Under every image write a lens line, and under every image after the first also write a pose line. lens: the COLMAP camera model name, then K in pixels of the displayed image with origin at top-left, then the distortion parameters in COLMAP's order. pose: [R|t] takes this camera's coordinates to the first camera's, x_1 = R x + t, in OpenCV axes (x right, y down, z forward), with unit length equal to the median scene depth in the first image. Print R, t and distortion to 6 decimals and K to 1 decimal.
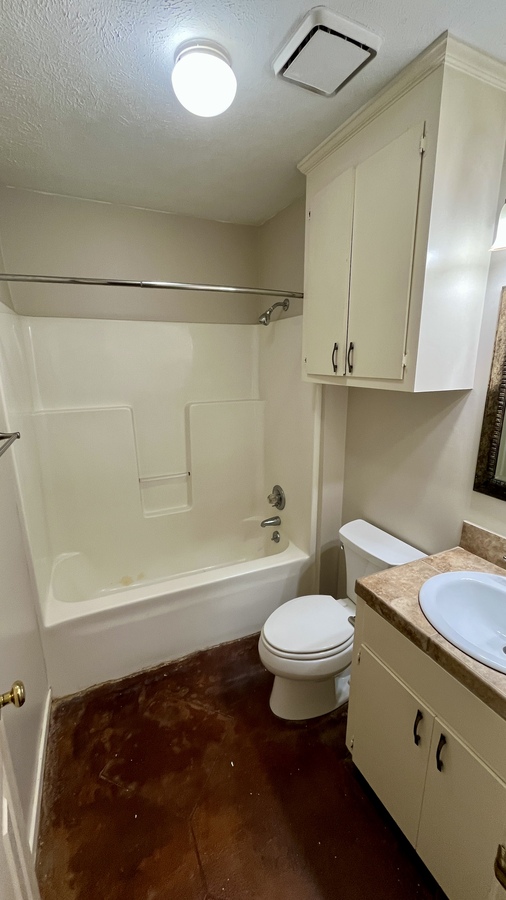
lens RADIAL K [[364.4, 0, 249.8], [0, 364.4, 448.8], [0, 0, 1]] dist [-0.001385, -0.000743]
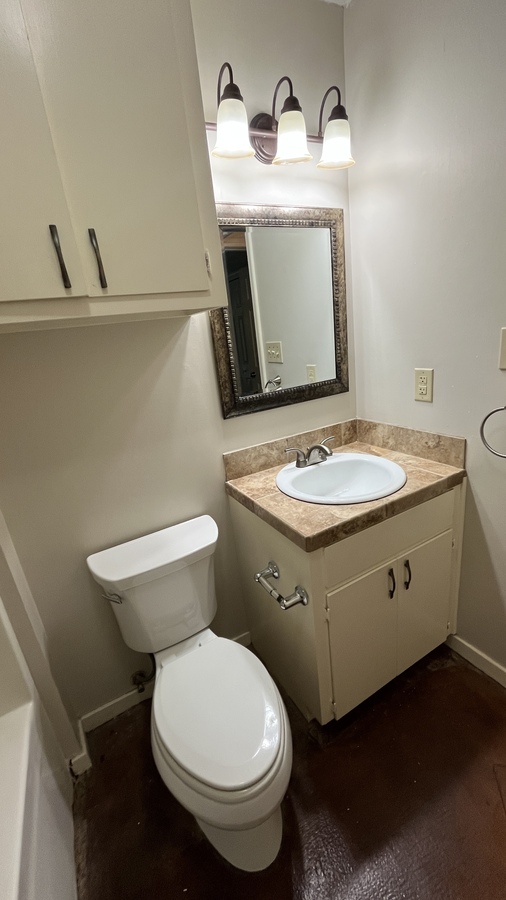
lens RADIAL K [[364.4, 0, 249.8], [0, 364.4, 448.8], [0, 0, 1]] dist [-0.001385, -0.000743]
pose [[-0.066372, -0.286392, 0.955811, -0.377194], [0.349887, 0.890418, 0.291094, -0.082371], [-0.934438, 0.353746, 0.041106, 0.946996]]
